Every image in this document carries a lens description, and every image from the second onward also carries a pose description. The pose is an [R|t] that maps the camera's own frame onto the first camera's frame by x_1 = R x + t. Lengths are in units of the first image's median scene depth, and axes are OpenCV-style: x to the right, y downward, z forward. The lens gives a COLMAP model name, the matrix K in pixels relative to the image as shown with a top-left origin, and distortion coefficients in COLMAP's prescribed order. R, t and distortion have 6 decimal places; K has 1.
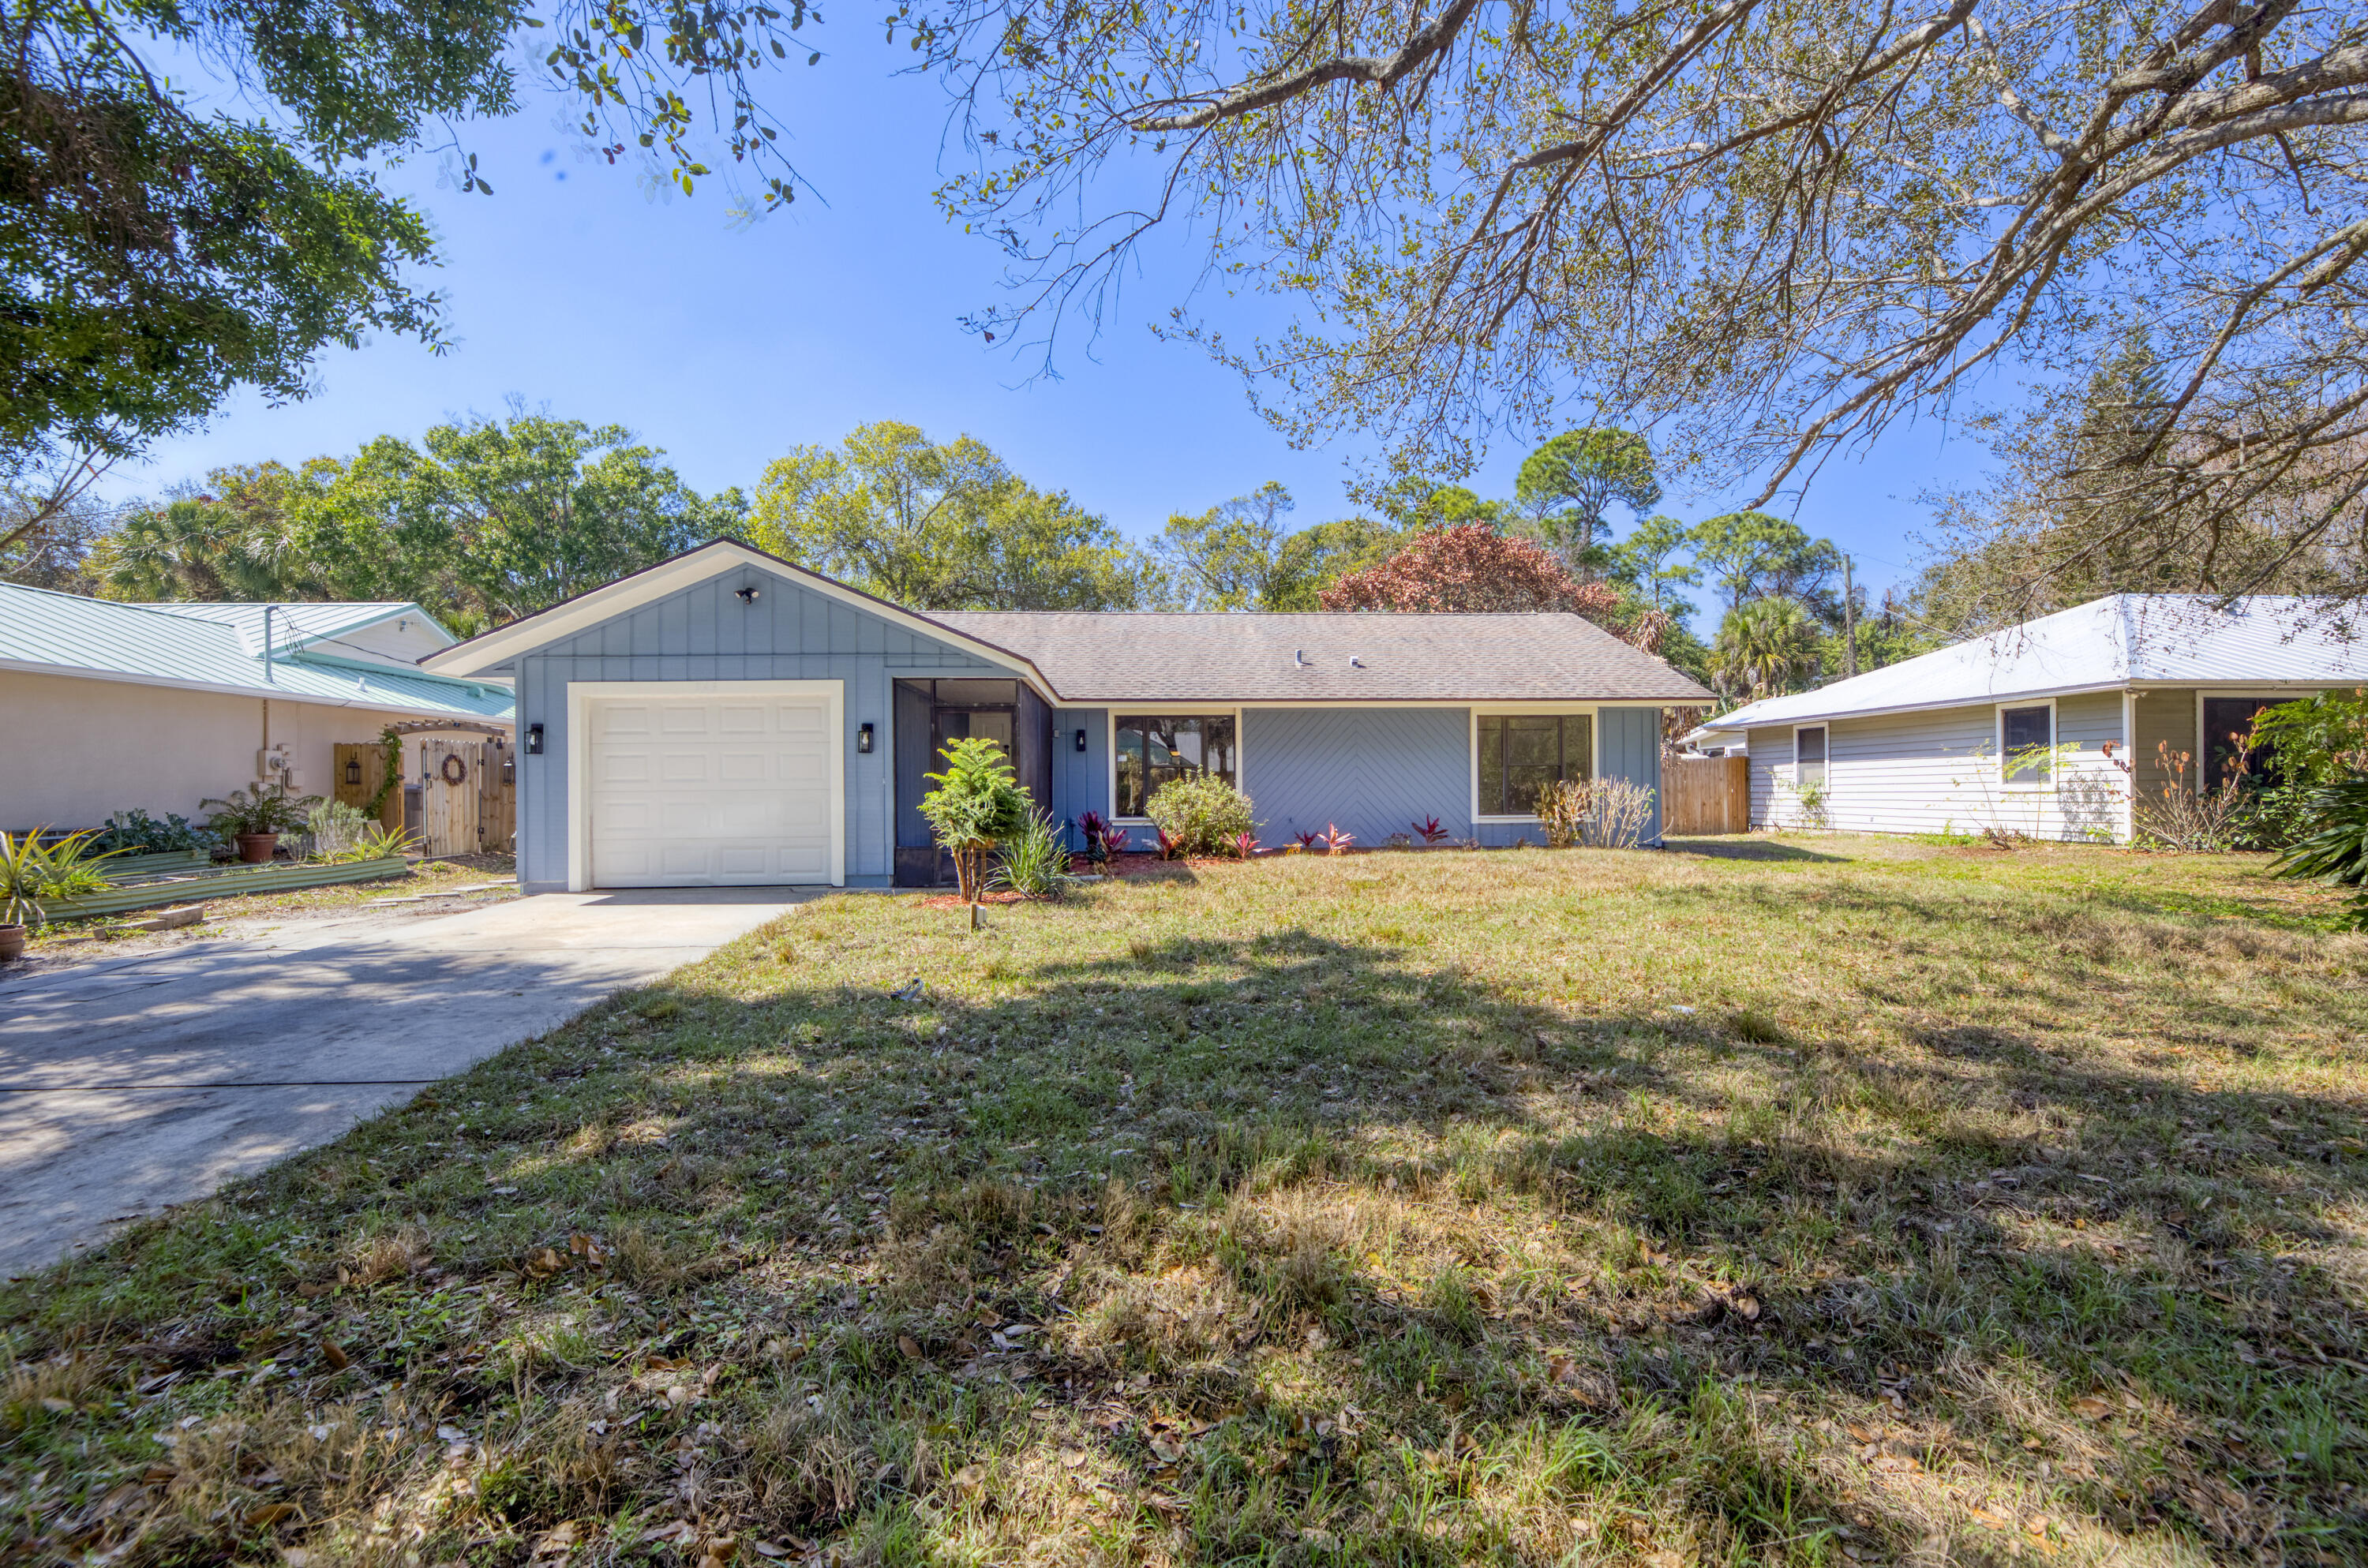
lens RADIAL K [[978.0, 0, 1192.1], [0, 978.0, 794.3], [0, 0, 1]] dist [-0.000780, -0.000041]
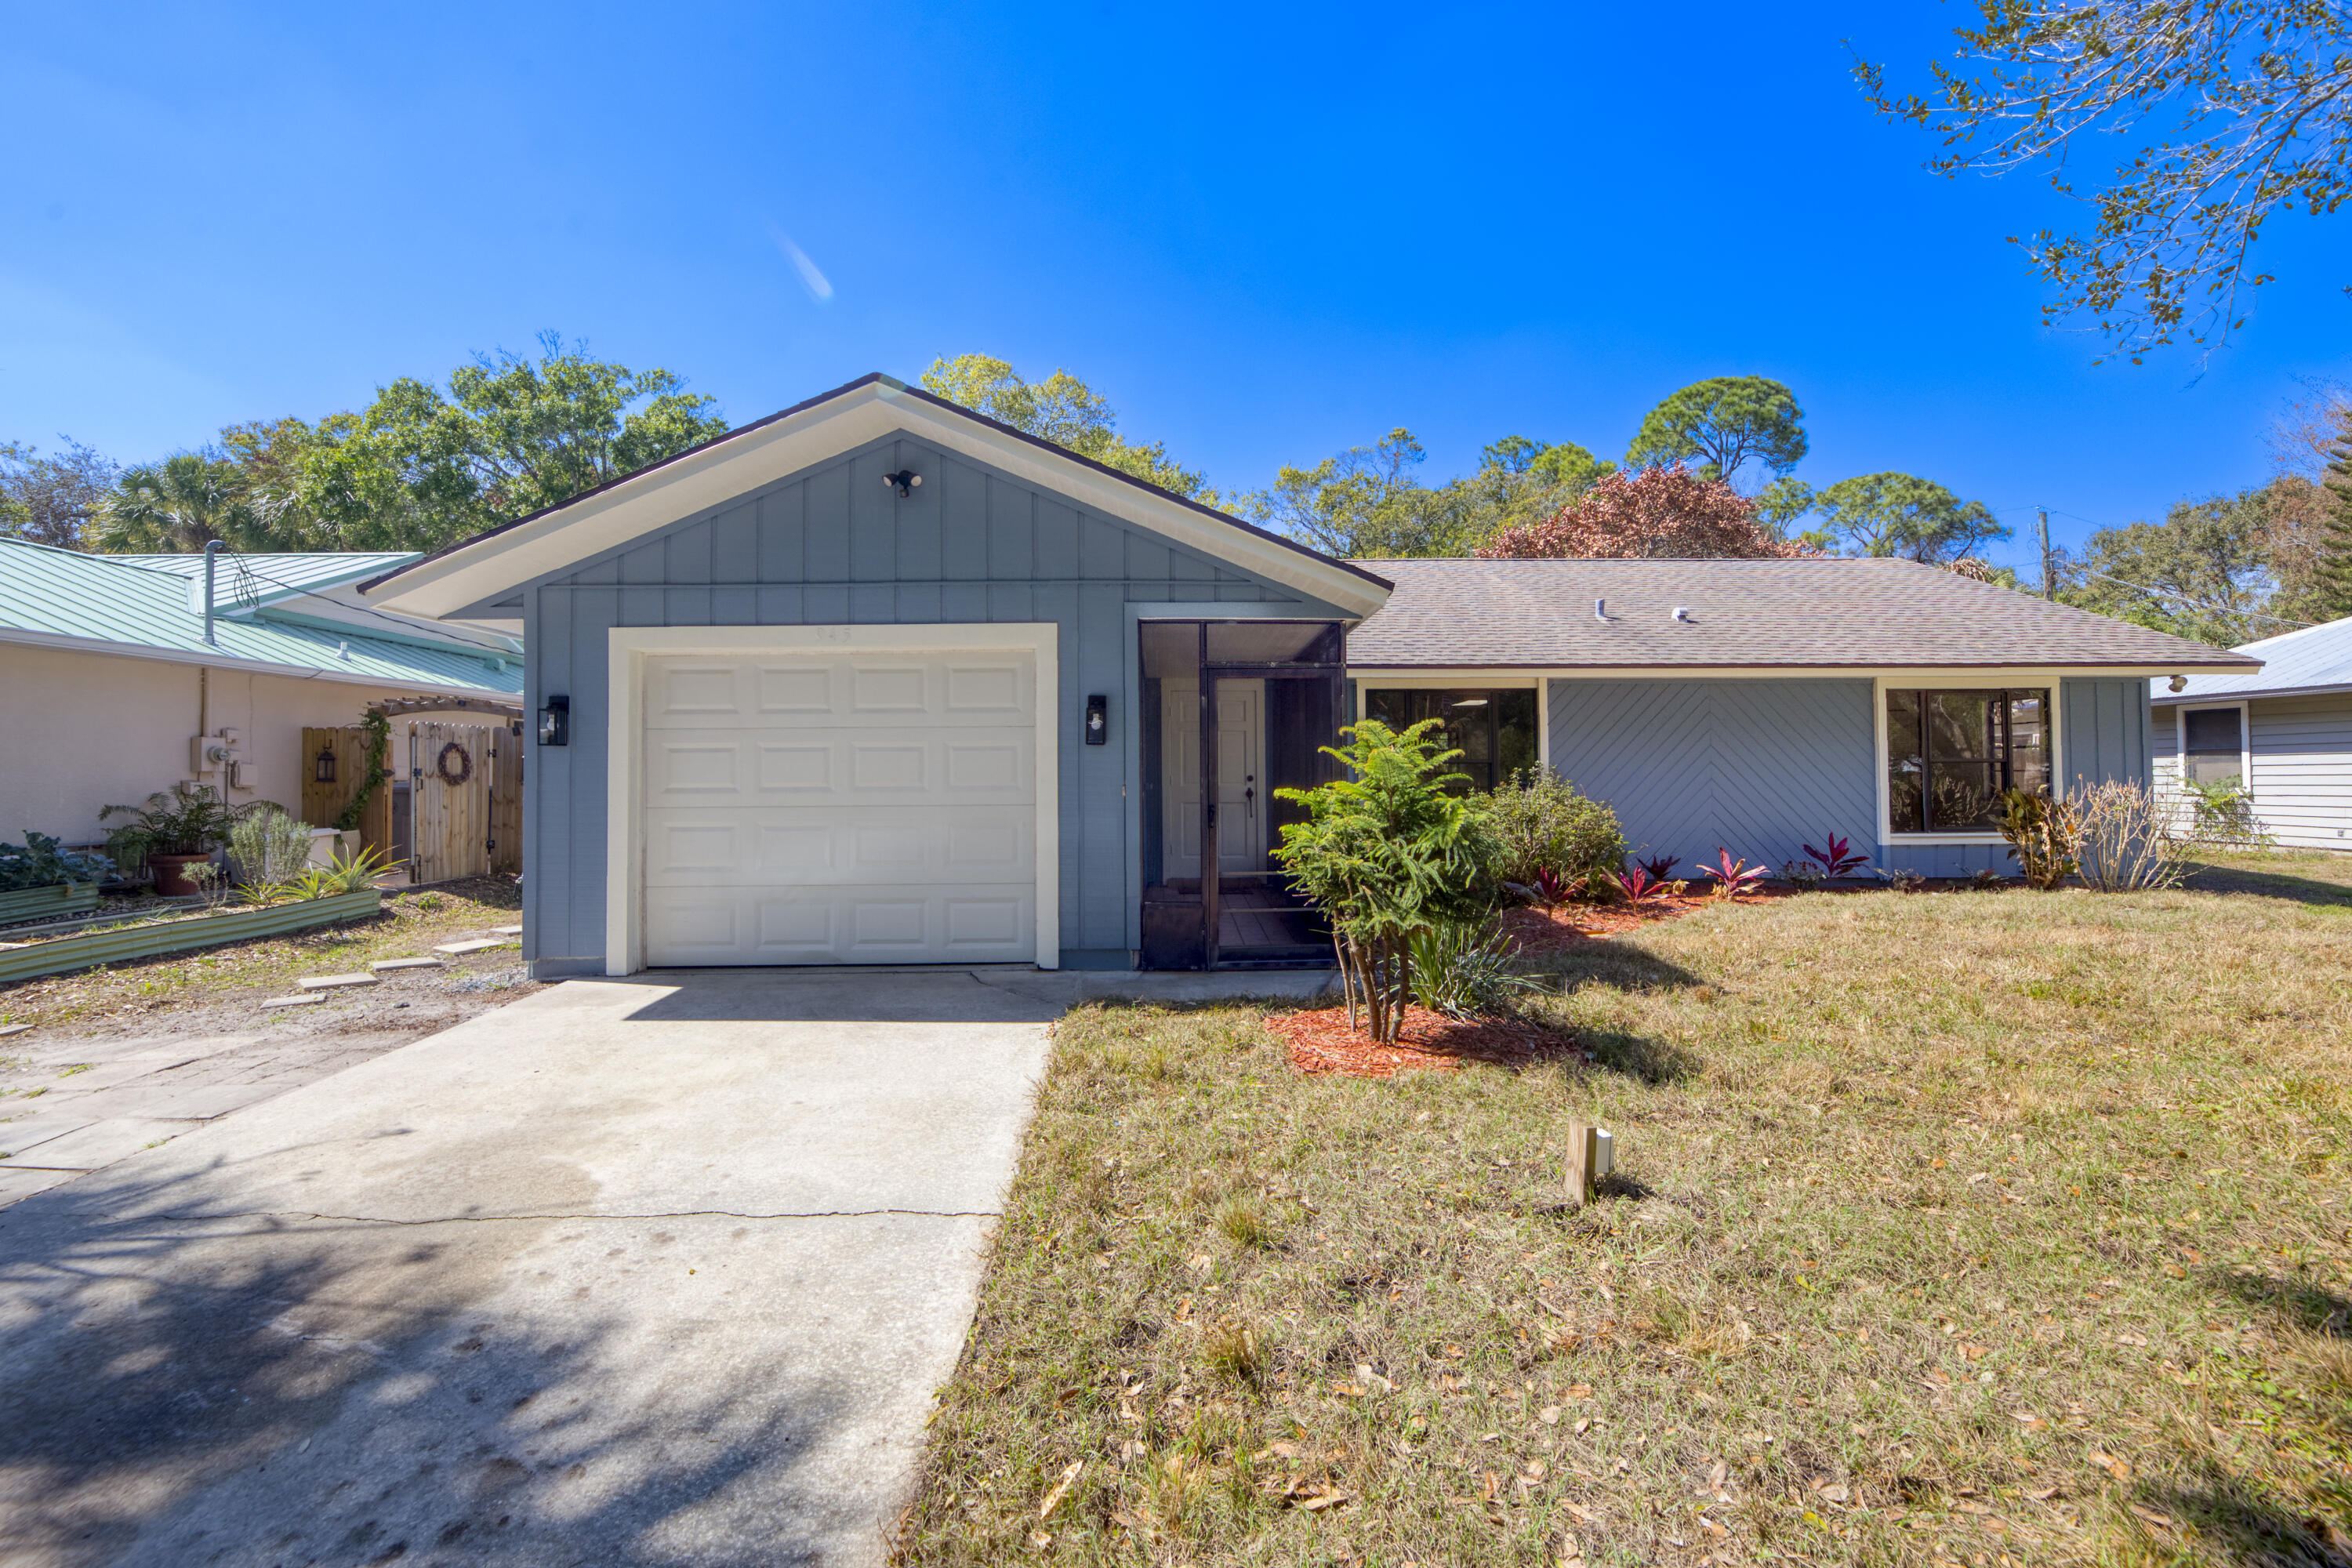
lens RADIAL K [[985.6, 0, 1179.8], [0, 985.6, 763.4], [0, 0, 1]] dist [-0.000860, -0.000679]
pose [[0.999274, 0.002200, -0.038037, -0.182731], [-0.002833, 0.999858, -0.016593, -0.014853], [0.037995, 0.016689, 0.999139, 0.282871]]
